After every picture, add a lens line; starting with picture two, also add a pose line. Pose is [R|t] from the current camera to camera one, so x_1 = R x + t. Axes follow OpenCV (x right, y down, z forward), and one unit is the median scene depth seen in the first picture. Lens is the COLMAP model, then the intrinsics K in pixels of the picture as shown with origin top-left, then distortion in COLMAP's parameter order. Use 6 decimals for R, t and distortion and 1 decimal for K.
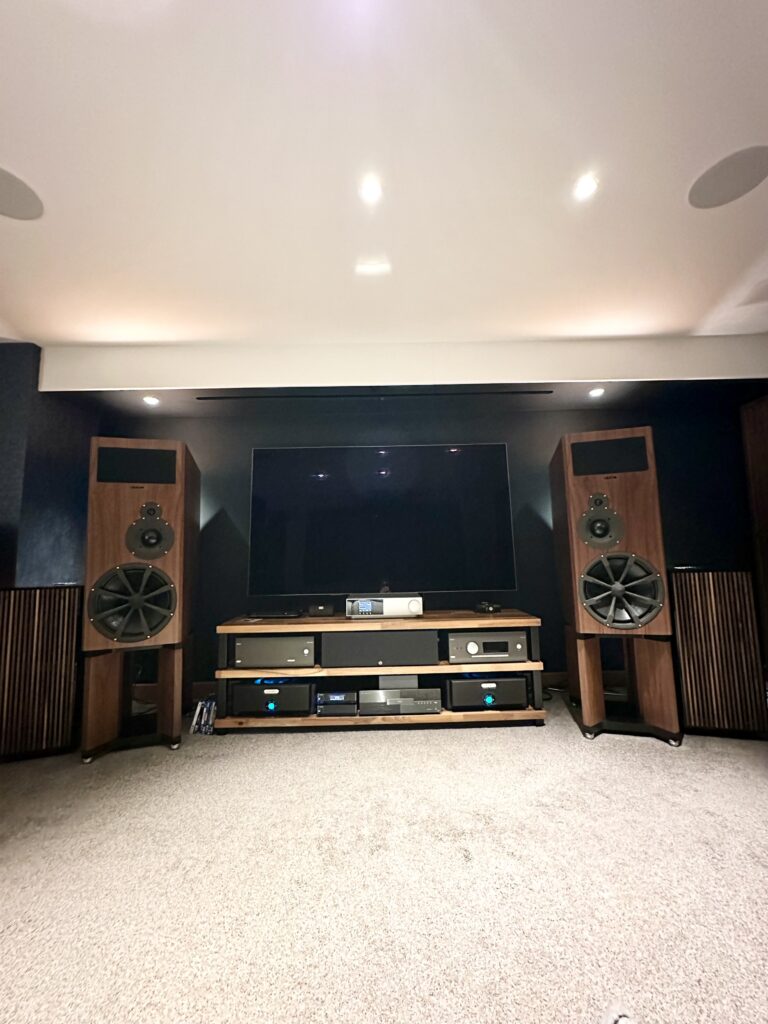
lens RADIAL K [[411.5, 0, 384.2], [0, 411.5, 514.4], [0, 0, 1]] dist [-0.002274, -0.000175]
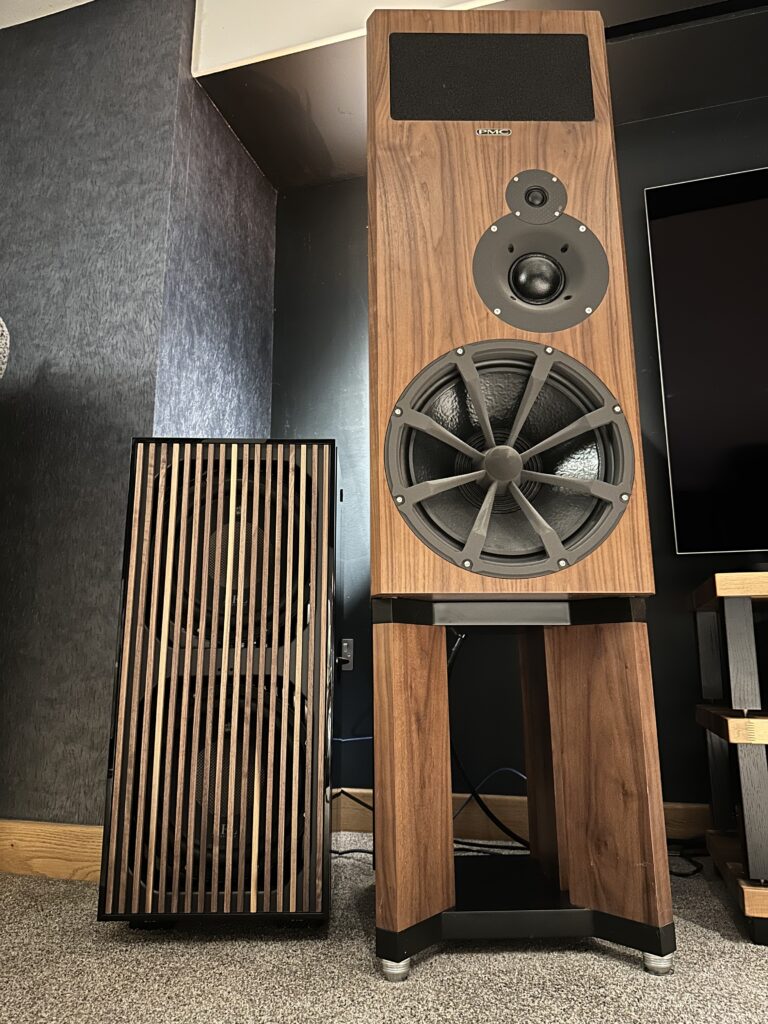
lens RADIAL K [[724.2, 0, 383.5], [0, 724.2, 514.6], [0, 0, 1]] dist [0.057640, -0.076999]
pose [[0.954307, -0.040046, -0.296131, -0.512659], [0.011394, 0.995135, -0.097855, 0.297111], [0.298610, 0.090010, 0.950121, 0.425394]]
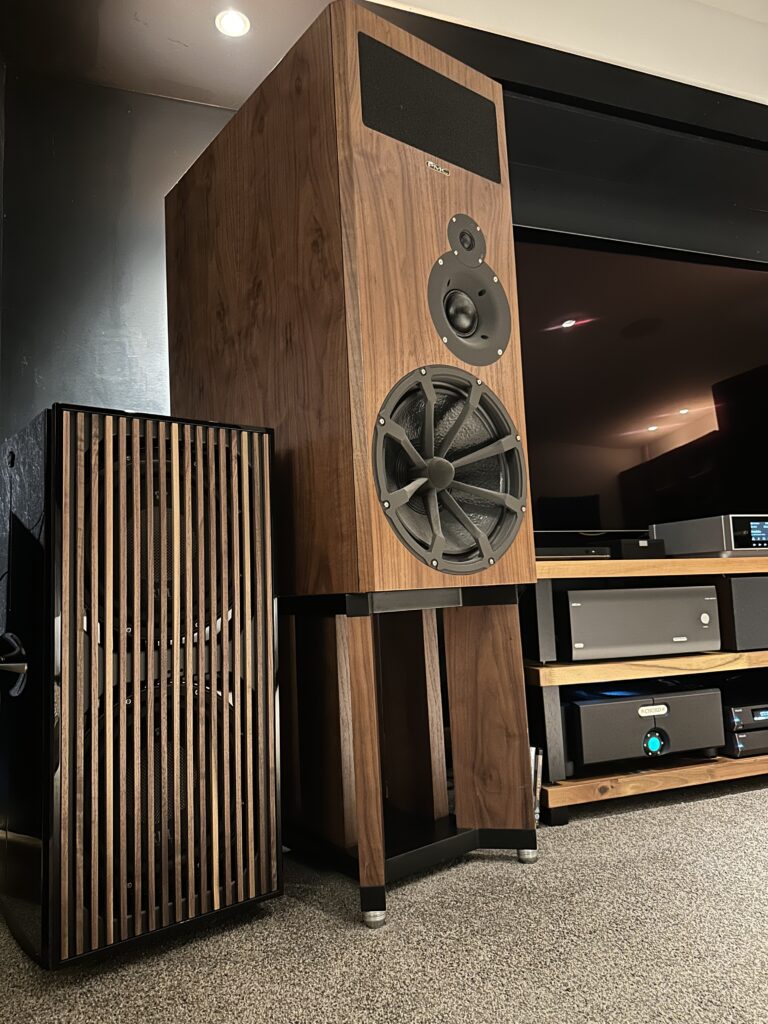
lens RADIAL K [[724.2, 0, 380.8], [0, 724.2, 513.4], [0, 0, 1]] dist [0.057640, -0.076999]
pose [[0.943054, 0.018321, 0.332135, -0.846255], [-0.015736, 0.999821, -0.010472, 0.248681], [-0.332267, 0.004649, 0.943174, 0.388396]]
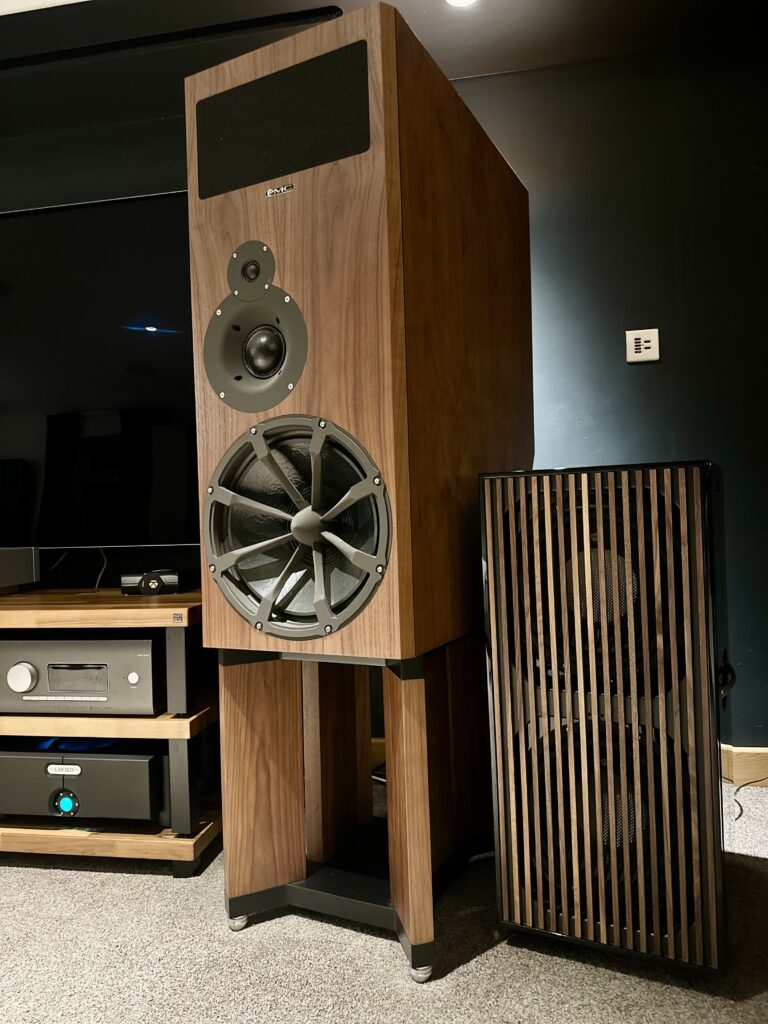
lens RADIAL K [[724.2, 0, 374.9], [0, 724.2, 516.8], [0, 0, 1]] dist [0.057640, -0.076999]
pose [[0.983793, -0.004320, -0.179257, 0.728042], [0.023686, 0.994080, 0.106034, 0.110006], [0.177738, -0.108561, 0.978071, 0.410685]]
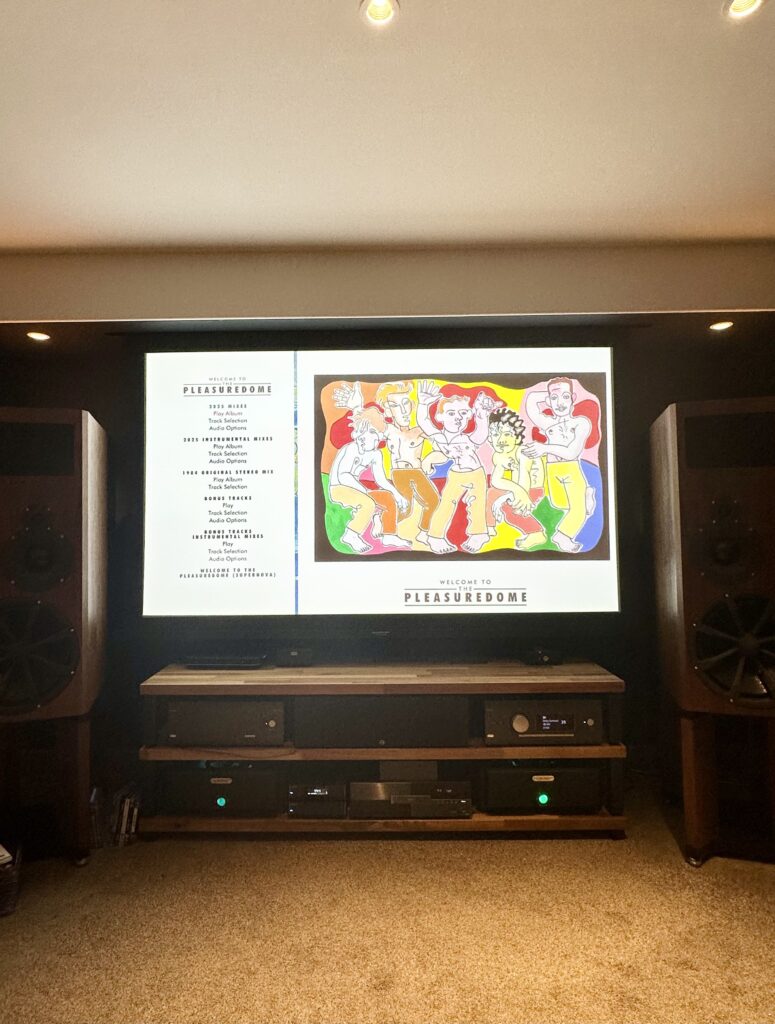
lens RADIAL K [[581.3, 0, 368.7], [0, 581.3, 507.7], [0, 0, 1]] dist [-0.001577, -0.000685]
pose [[0.999656, 0.011058, -0.023789, -0.013694], [-0.009526, 0.997931, 0.063590, -0.087289], [0.024443, -0.063341, 0.997693, 0.081280]]
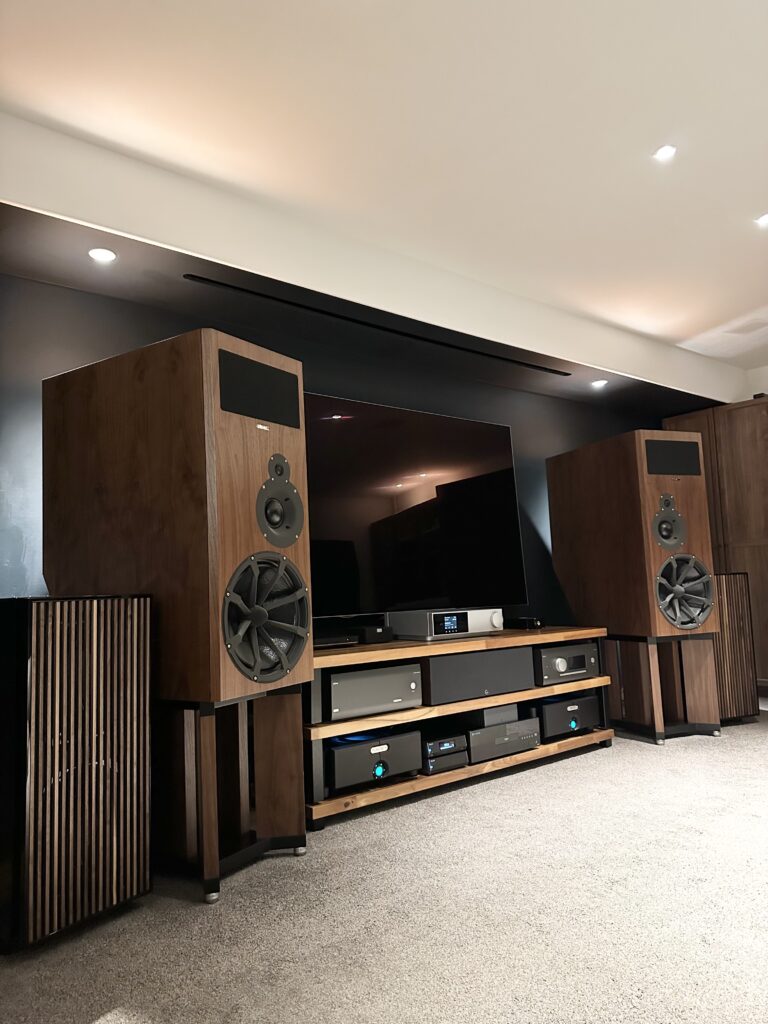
lens RADIAL K [[724.2, 0, 385.2], [0, 724.2, 508.1], [0, 0, 1]] dist [0.057640, -0.076999]
pose [[0.780054, 0.062612, 0.622572, -1.095460], [-0.047403, 0.998035, -0.040978, 0.086179], [-0.623914, 0.002453, 0.781489, 0.055726]]
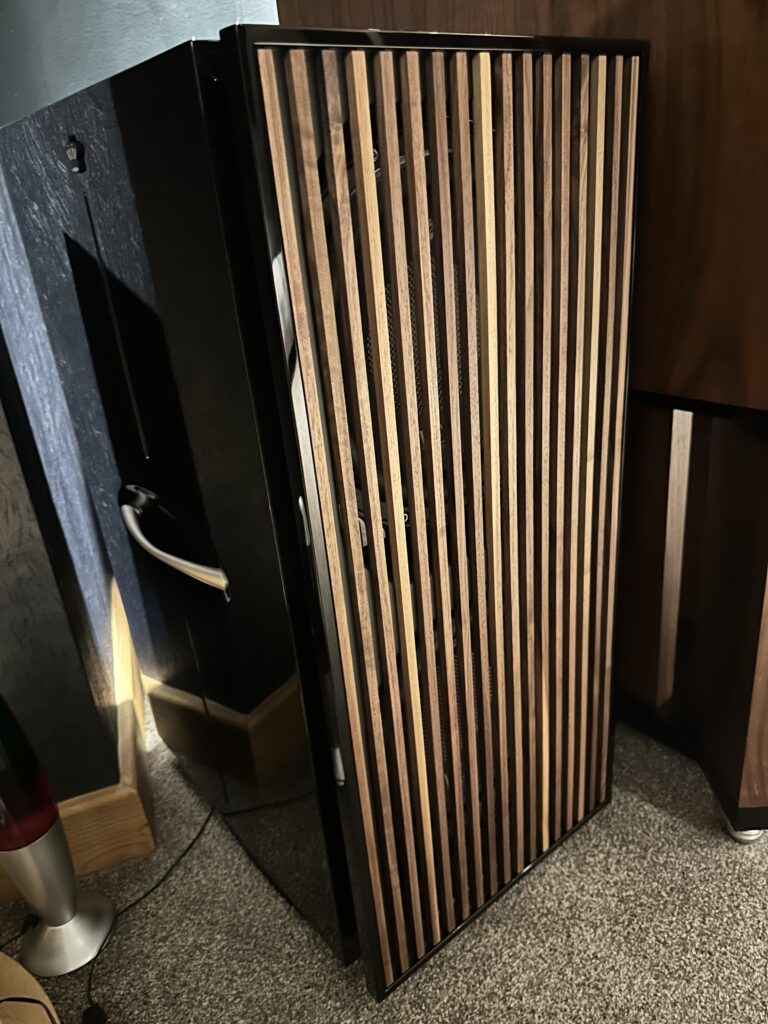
lens RADIAL K [[724.2, 0, 382.5], [0, 724.2, 505.9], [0, 0, 1]] dist [0.057640, -0.076999]
pose [[0.937075, -0.196300, 0.288717, -0.932072], [0.032843, 0.872861, 0.486863, 0.187279], [-0.347580, -0.446745, 0.824383, 0.729200]]
